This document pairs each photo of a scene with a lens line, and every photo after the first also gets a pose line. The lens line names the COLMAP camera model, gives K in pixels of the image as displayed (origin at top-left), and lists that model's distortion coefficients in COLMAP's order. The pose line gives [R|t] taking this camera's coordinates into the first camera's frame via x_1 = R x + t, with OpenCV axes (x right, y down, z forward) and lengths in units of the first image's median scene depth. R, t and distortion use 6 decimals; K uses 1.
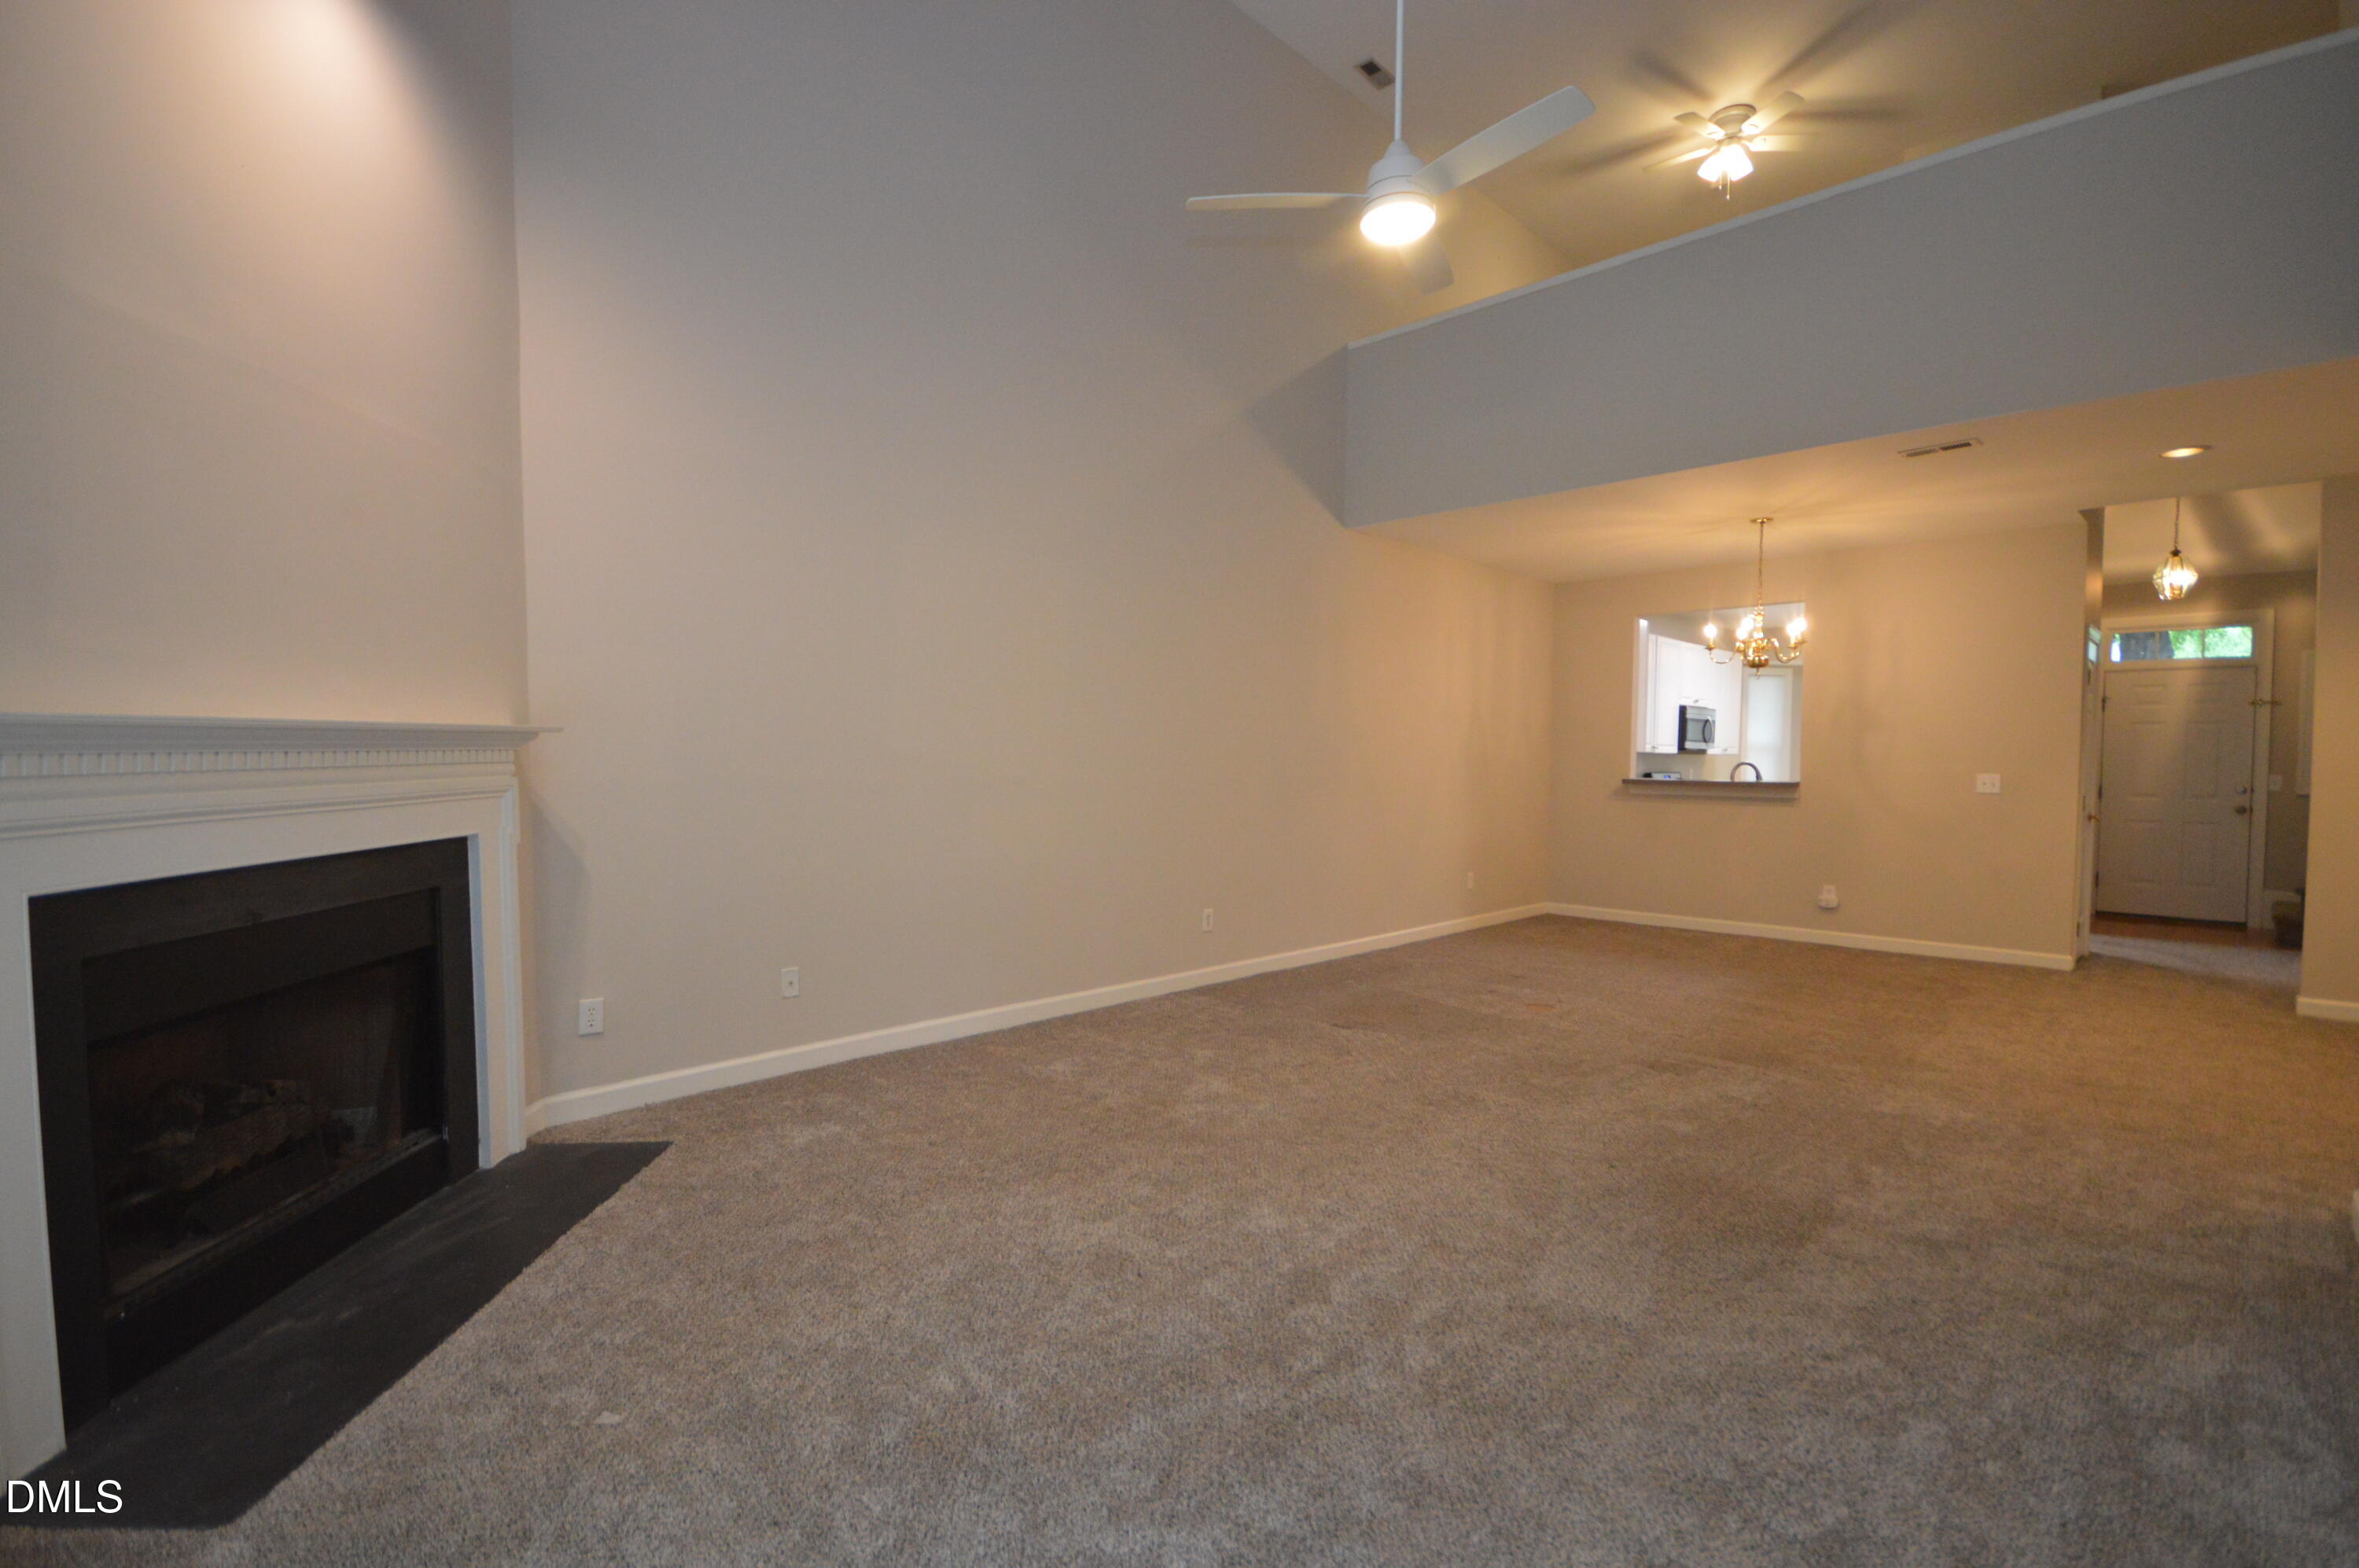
lens RADIAL K [[1050.8, 0, 1194.0], [0, 1050.8, 788.3], [0, 0, 1]] dist [-0.001707, -0.000783]
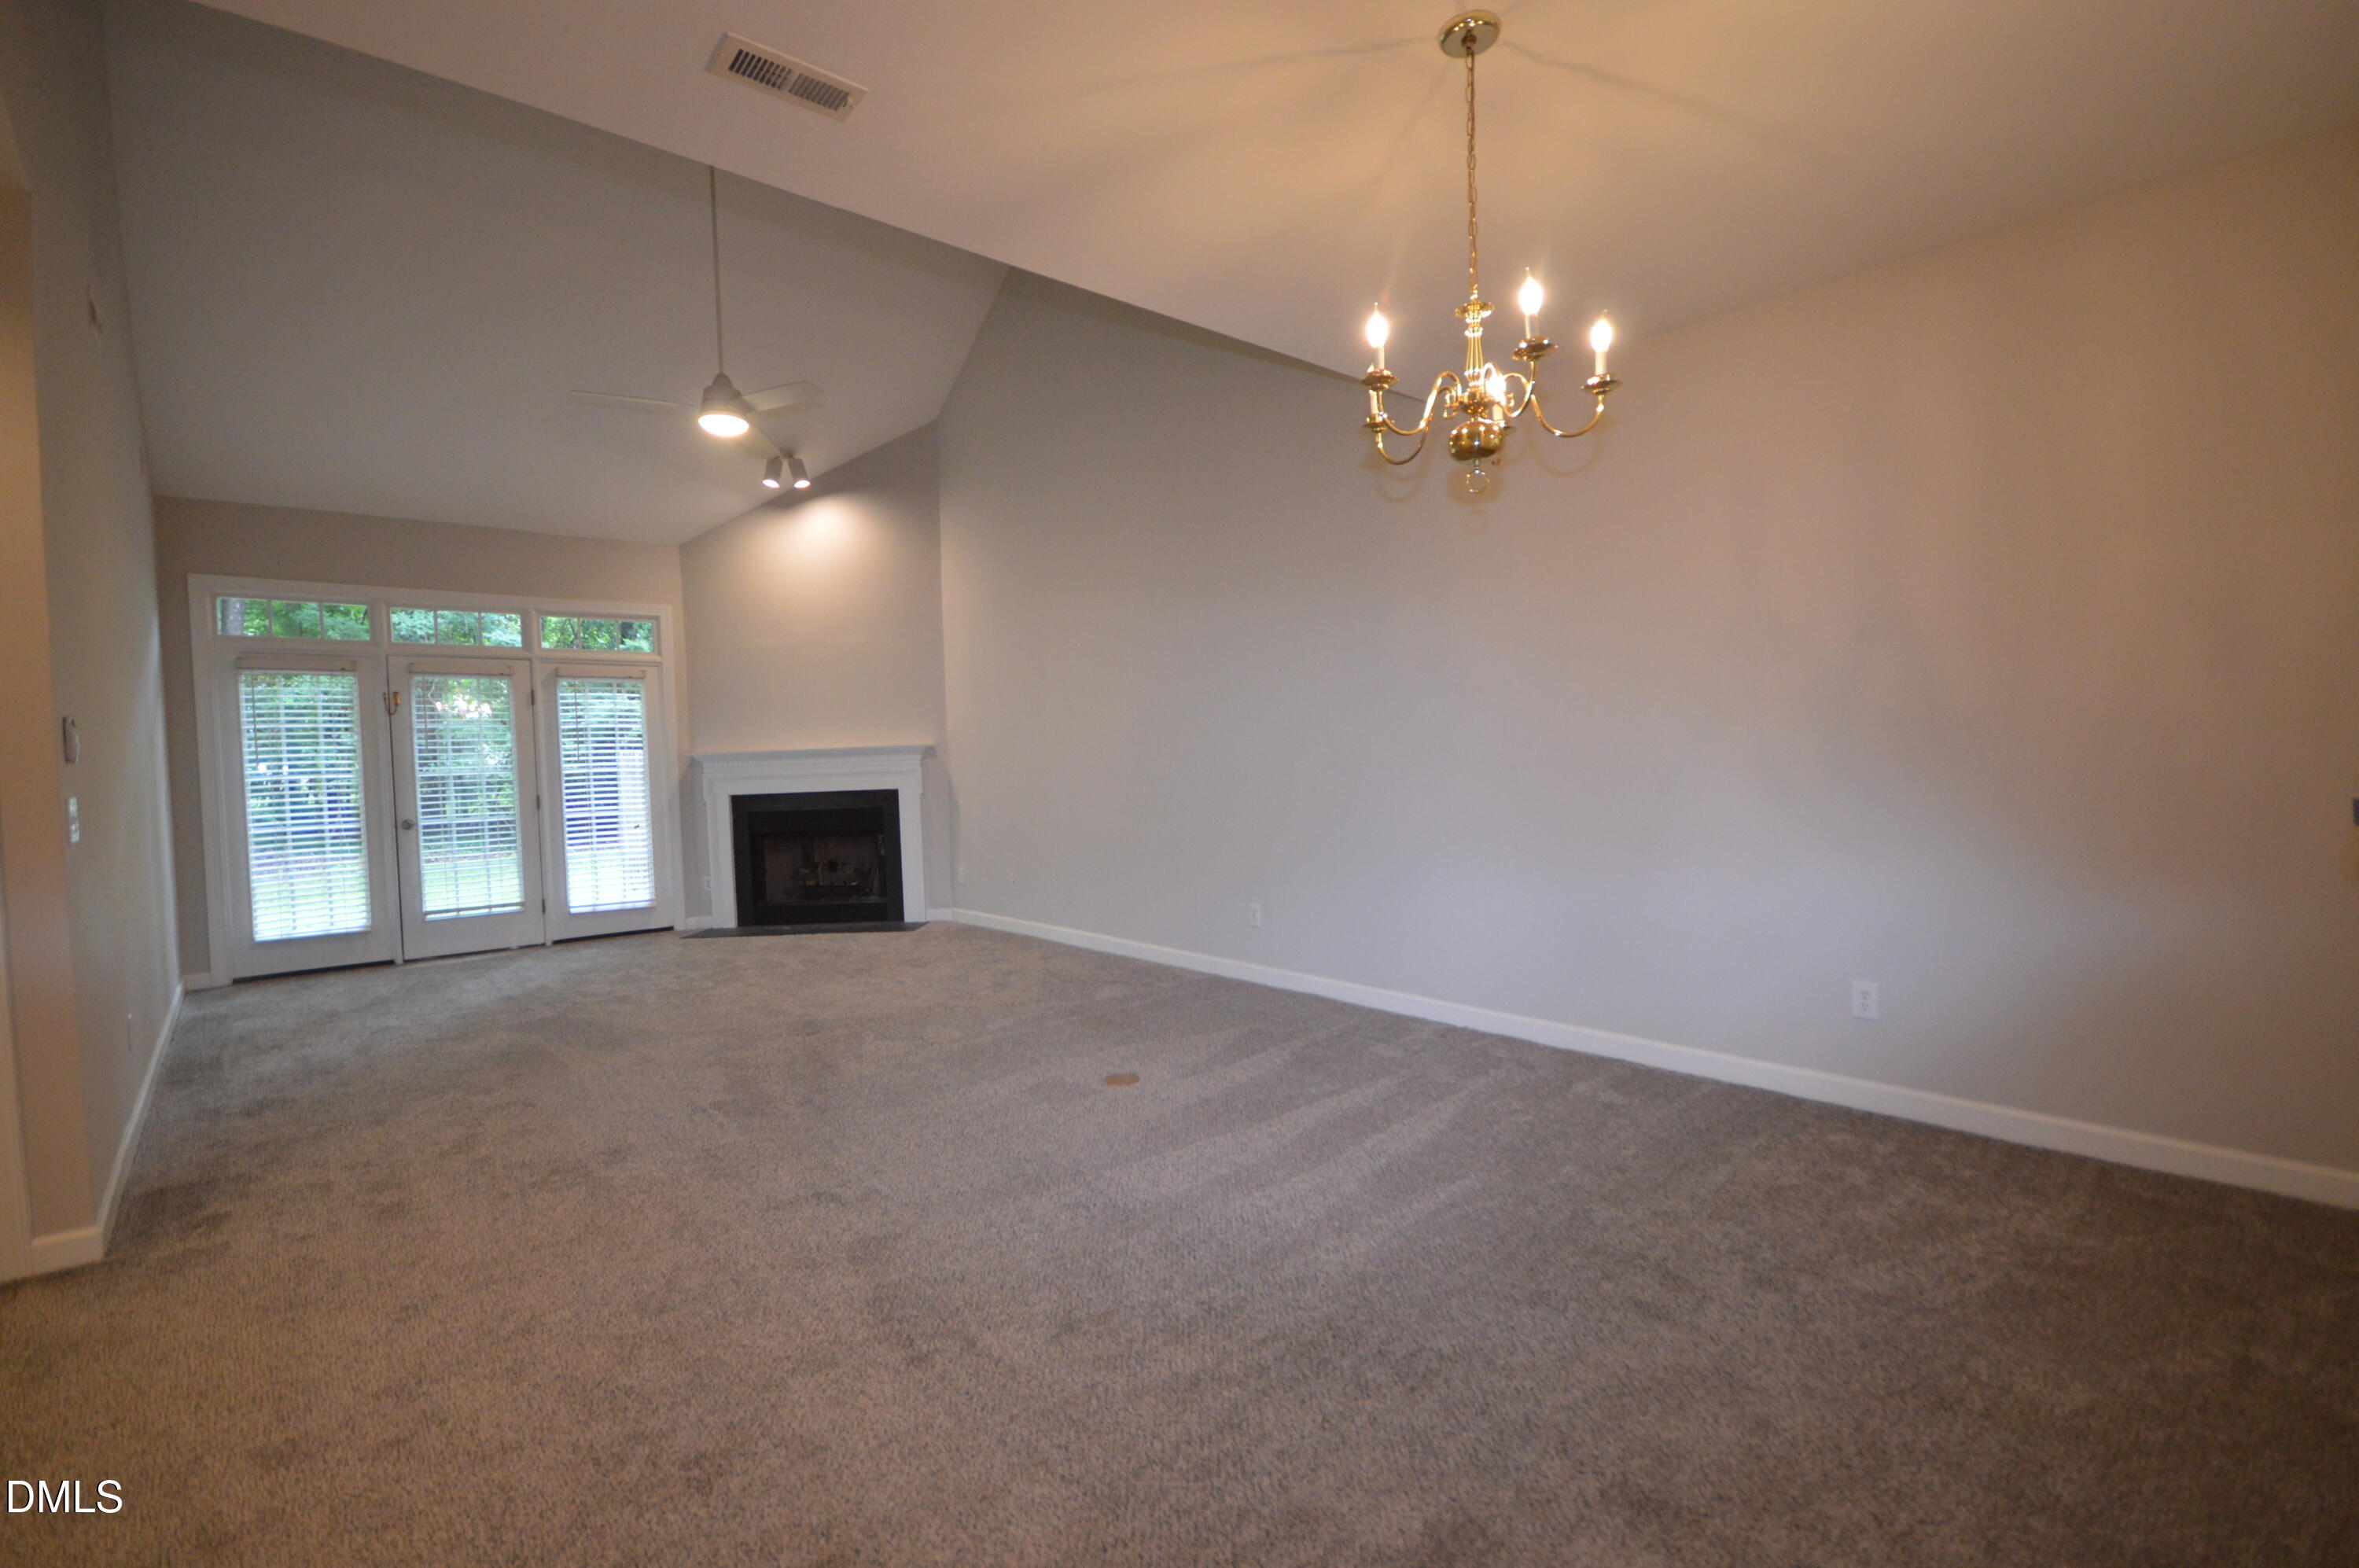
lens RADIAL K [[1050.8, 0, 1194.0], [0, 1050.8, 788.3], [0, 0, 1]] dist [-0.001707, -0.000783]
pose [[-0.071488, 0.025745, -0.997109, 1.752096], [-0.004342, 0.999649, 0.026121, -0.025846], [0.997432, 0.006196, -0.071352, 1.837847]]
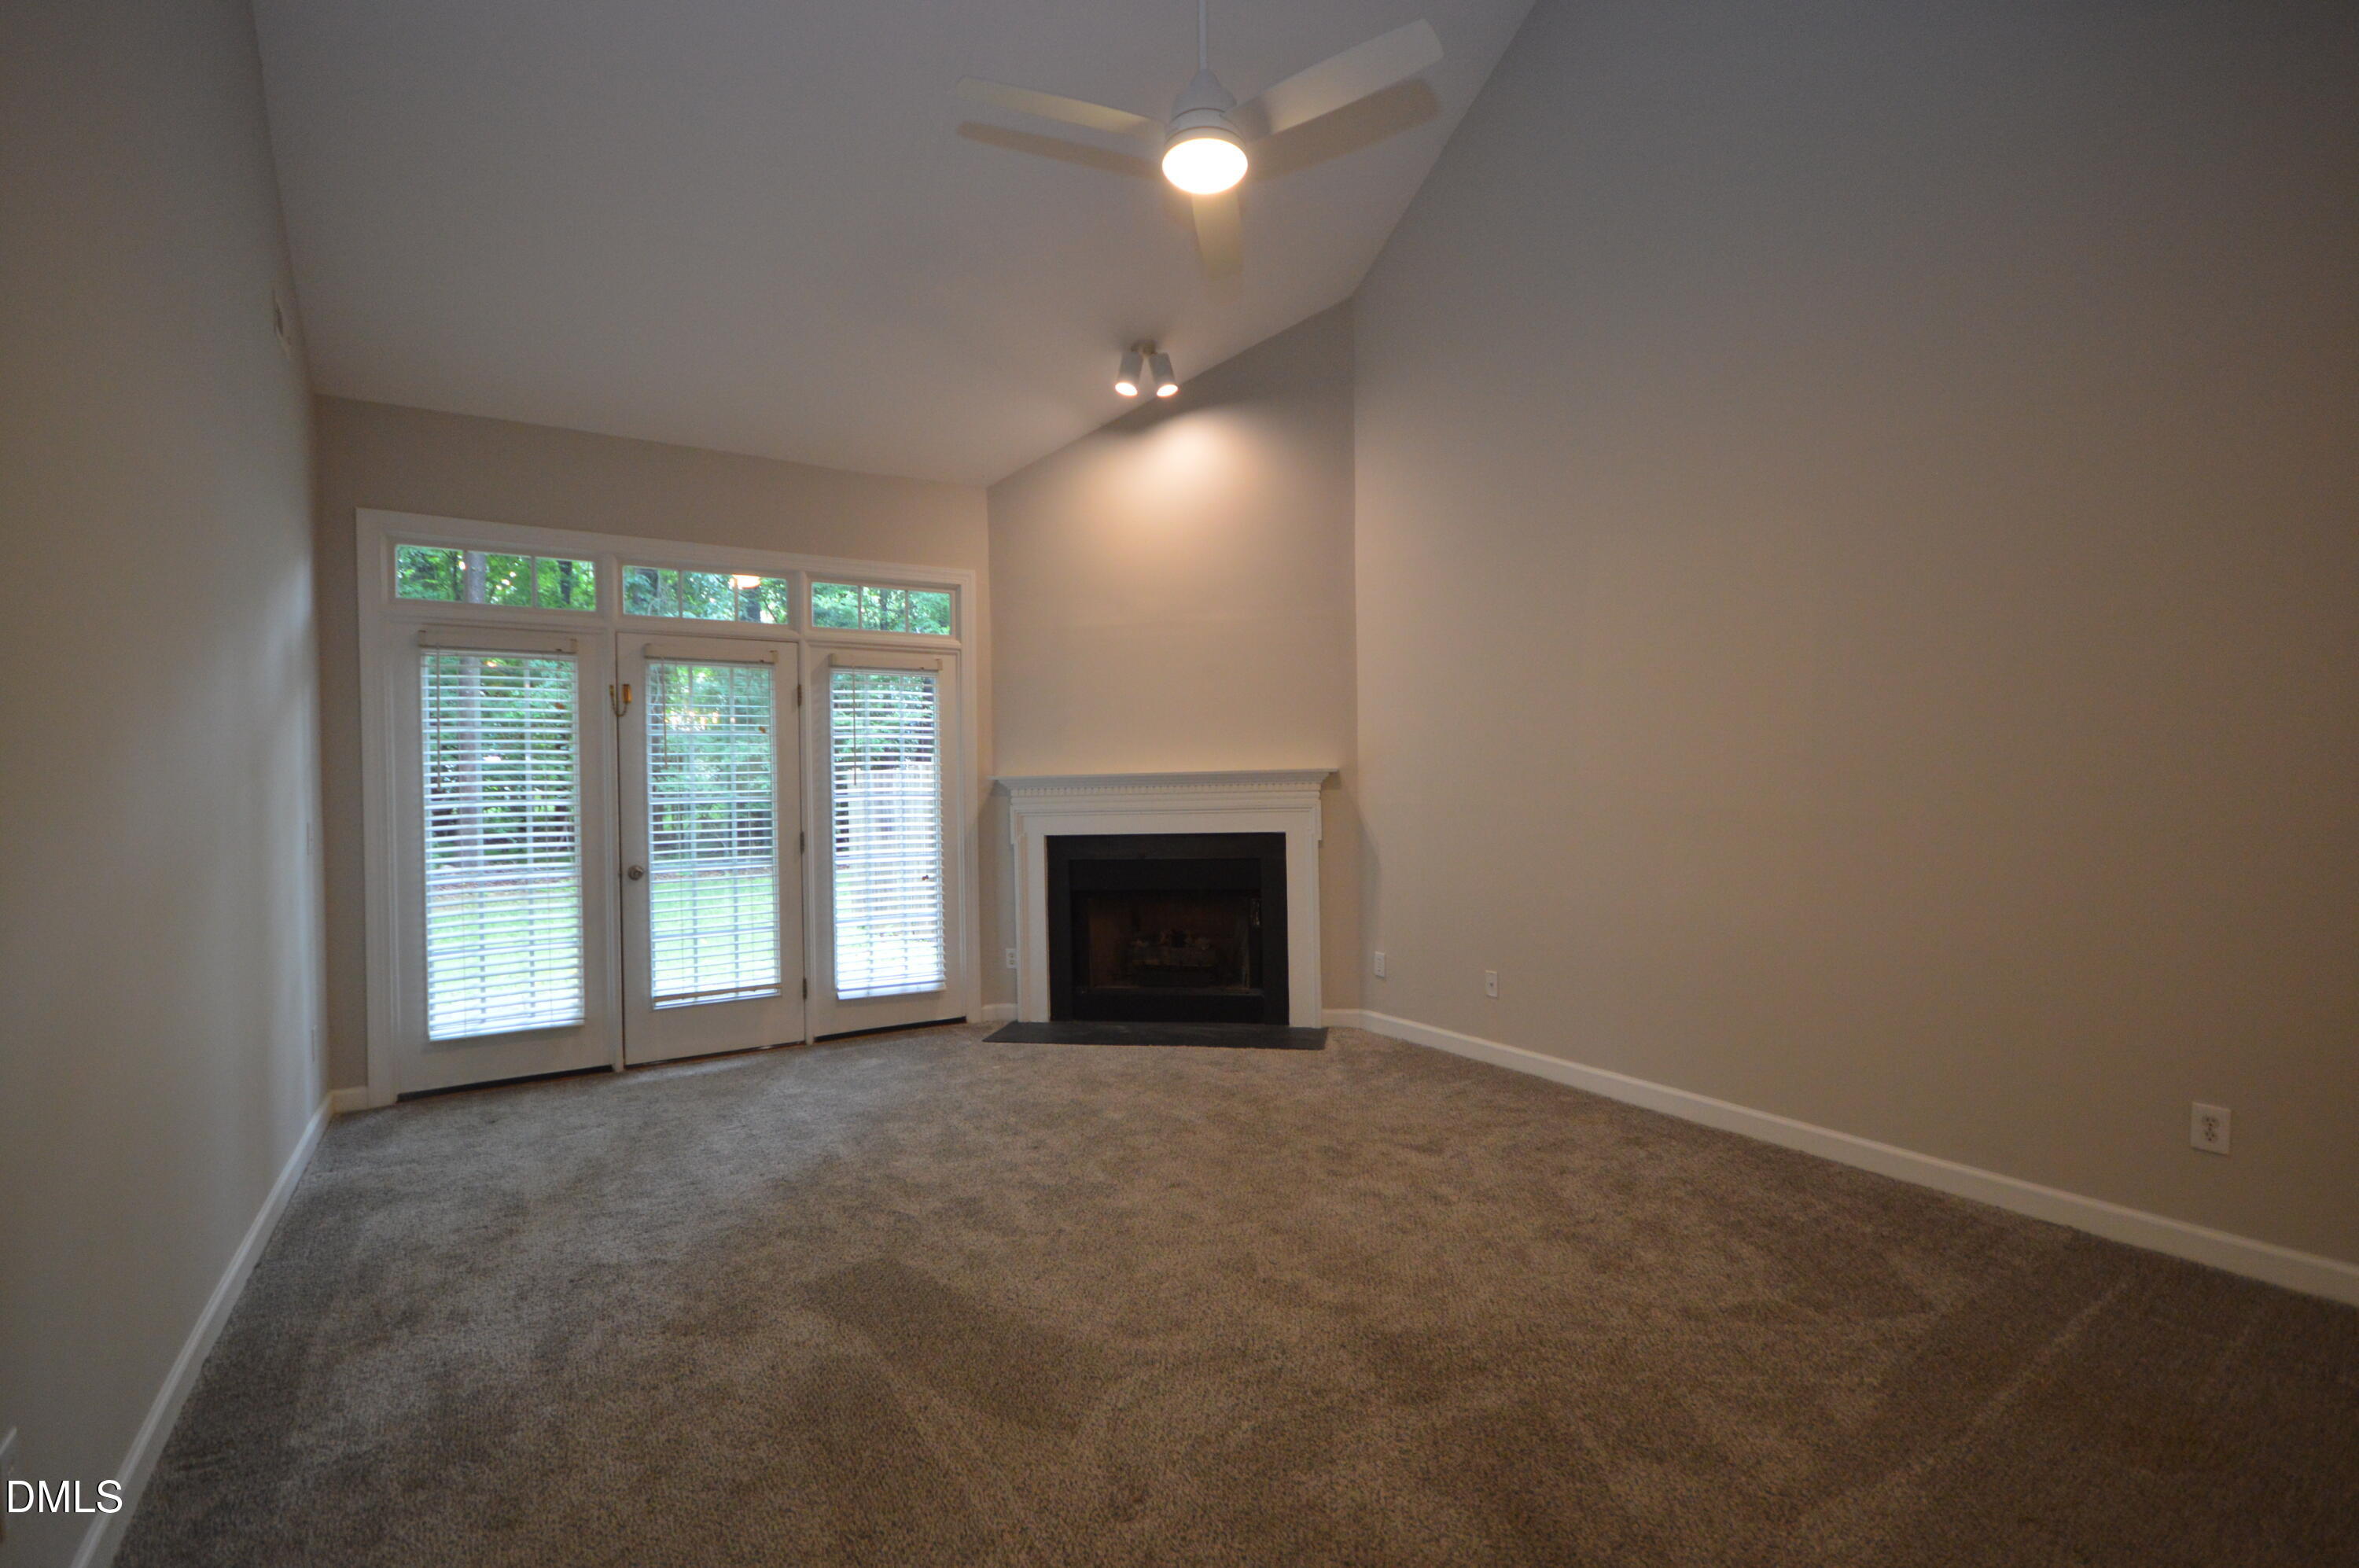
lens RADIAL K [[1050.8, 0, 1194.0], [0, 1050.8, 788.3], [0, 0, 1]] dist [-0.001707, -0.000783]
pose [[-0.218086, 0.002085, -0.975927, 1.025088], [-0.020050, 0.999777, 0.006616, -0.036209], [0.975724, 0.021011, -0.217996, 1.190294]]
